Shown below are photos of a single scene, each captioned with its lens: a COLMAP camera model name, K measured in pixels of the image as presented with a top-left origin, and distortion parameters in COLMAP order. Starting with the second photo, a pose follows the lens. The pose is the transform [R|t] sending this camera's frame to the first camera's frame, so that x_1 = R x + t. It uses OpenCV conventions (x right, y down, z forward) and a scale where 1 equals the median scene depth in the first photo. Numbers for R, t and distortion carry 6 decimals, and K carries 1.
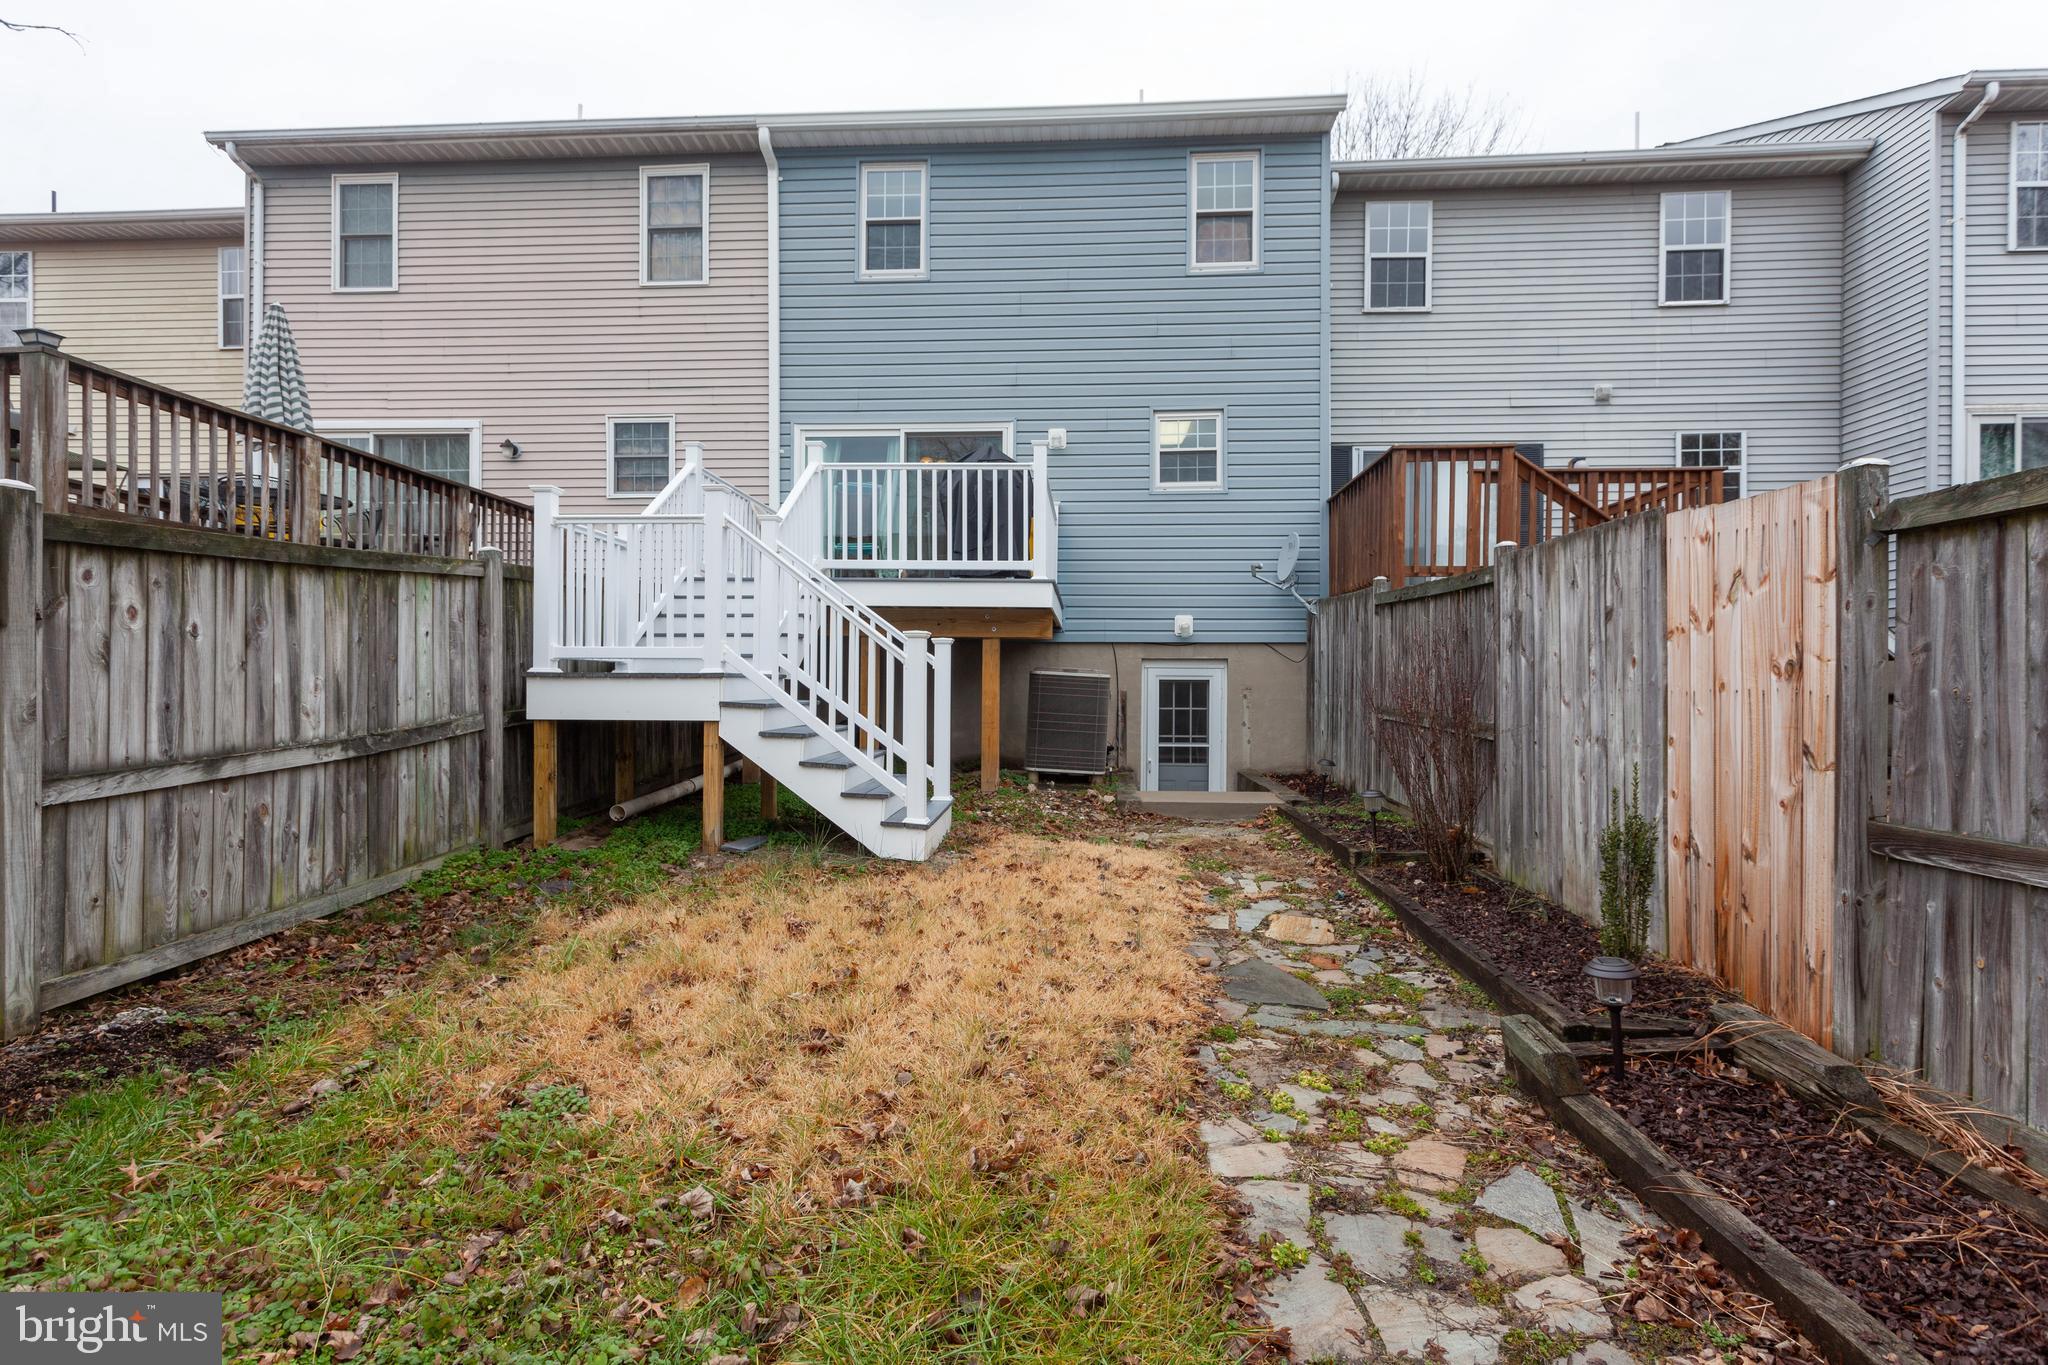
lens RADIAL K [[983.3, 0, 1020.4], [0, 983.3, 684.9], [0, 0, 1]] dist [0.005972, -0.000787]
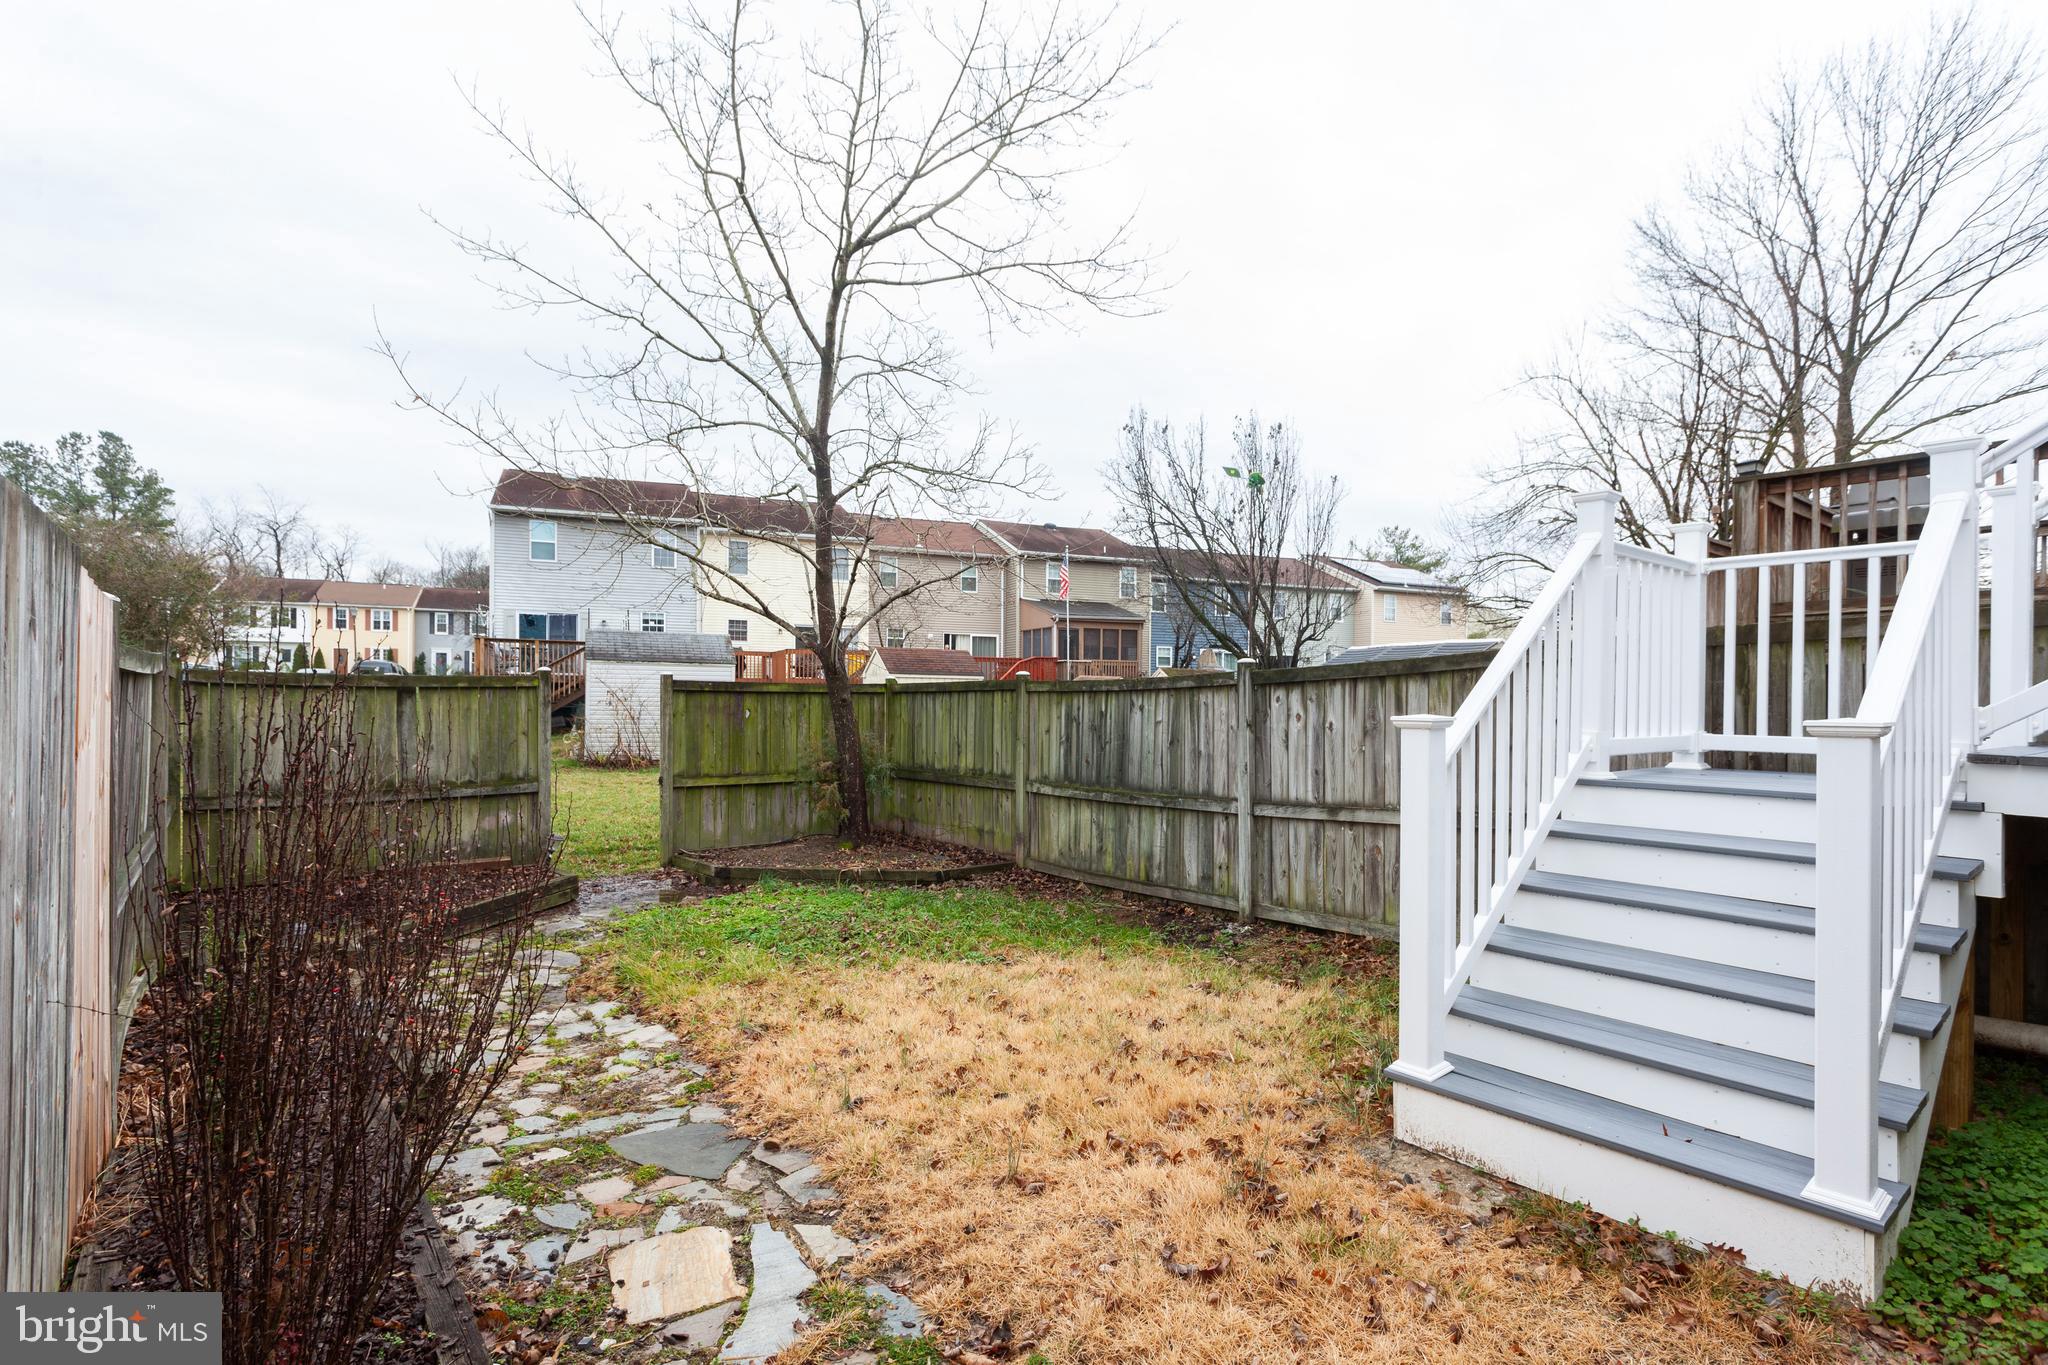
lens RADIAL K [[983.3, 0, 1026.8], [0, 983.3, 703.1], [0, 0, 1]] dist [0.005972, -0.000787]
pose [[-0.736495, -0.009014, -0.676383, 0.650005], [-0.010371, 0.999944, -0.002033, -0.088577], [0.676364, 0.005517, -0.736547, 1.939435]]
